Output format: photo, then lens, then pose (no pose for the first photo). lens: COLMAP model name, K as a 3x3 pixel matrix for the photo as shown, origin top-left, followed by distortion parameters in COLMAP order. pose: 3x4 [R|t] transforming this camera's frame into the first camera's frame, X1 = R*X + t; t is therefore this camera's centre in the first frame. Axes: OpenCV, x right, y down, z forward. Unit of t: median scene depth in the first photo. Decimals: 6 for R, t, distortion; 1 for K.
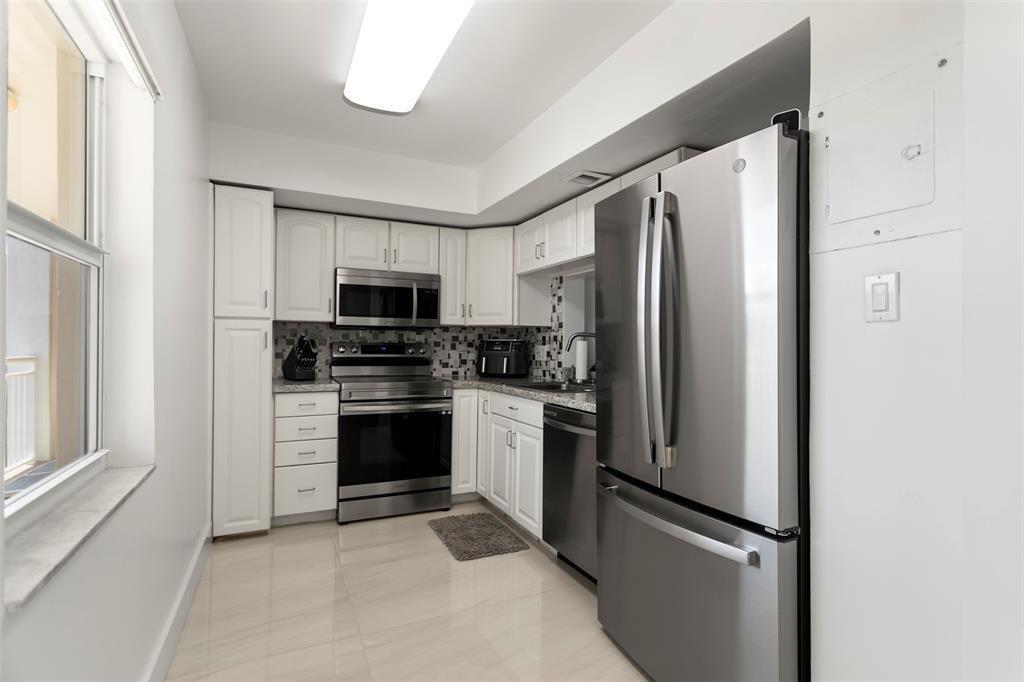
lens RADIAL K [[488.1, 0, 512.0], [0, 488.1, 341.0], [0, 0, 1]] dist [0.002607, 0.000517]
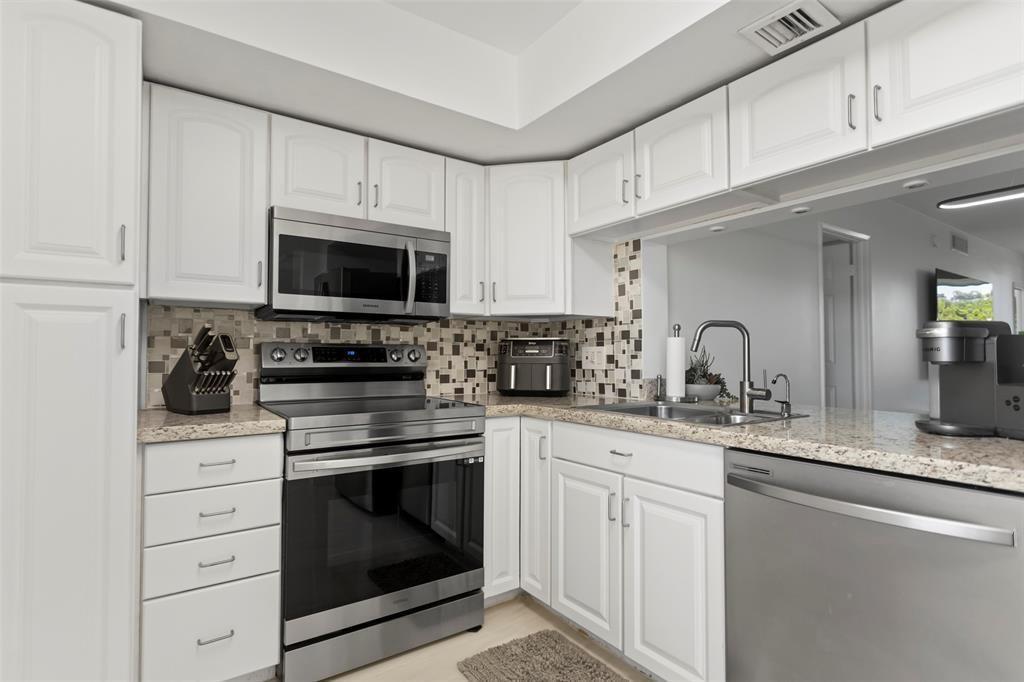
lens RADIAL K [[488.1, 0, 512.0], [0, 488.1, 341.0], [0, 0, 1]] dist [0.002607, 0.000517]
pose [[0.983948, -0.005814, 0.178362, -0.184540], [0.010224, 0.999664, -0.023816, 0.017752], [-0.178163, 0.025258, 0.983677, 0.394424]]
